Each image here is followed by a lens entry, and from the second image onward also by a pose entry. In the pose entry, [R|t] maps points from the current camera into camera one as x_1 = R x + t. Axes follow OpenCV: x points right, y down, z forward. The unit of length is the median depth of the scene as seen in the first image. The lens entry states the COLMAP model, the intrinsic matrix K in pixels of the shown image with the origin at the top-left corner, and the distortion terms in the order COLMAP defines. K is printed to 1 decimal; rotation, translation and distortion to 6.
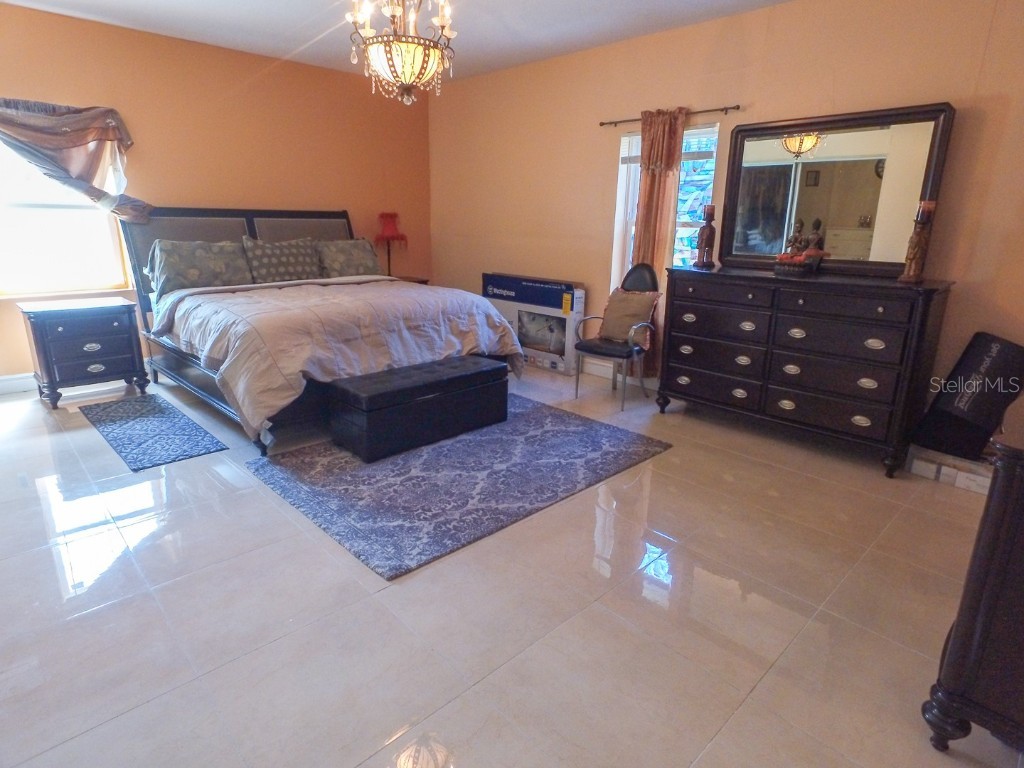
lens RADIAL K [[583.8, 0, 520.9], [0, 583.8, 382.9], [0, 0, 1]] dist [0.063388, -0.061114]
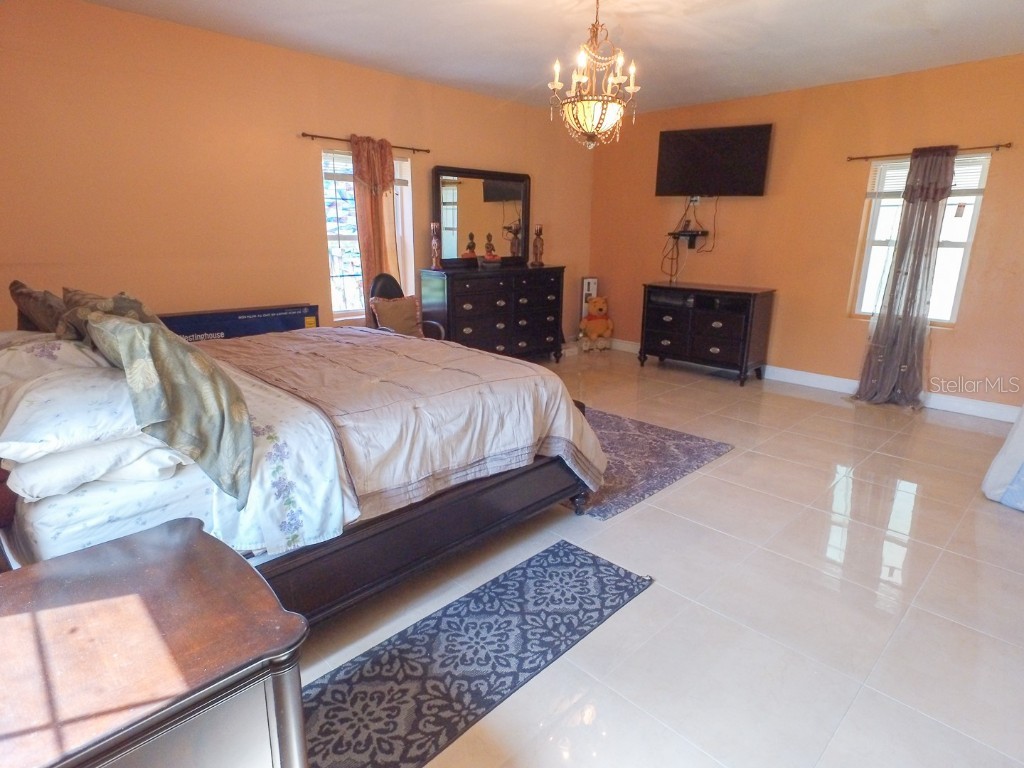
lens RADIAL K [[583.8, 0, 520.9], [0, 583.8, 382.9], [0, 0, 1]] dist [0.063388, -0.061114]
pose [[-0.026614, -0.269969, 0.962501, -1.117564], [0.265904, 0.926242, 0.267152, -0.288038], [-0.963632, 0.263043, 0.047134, 0.903910]]
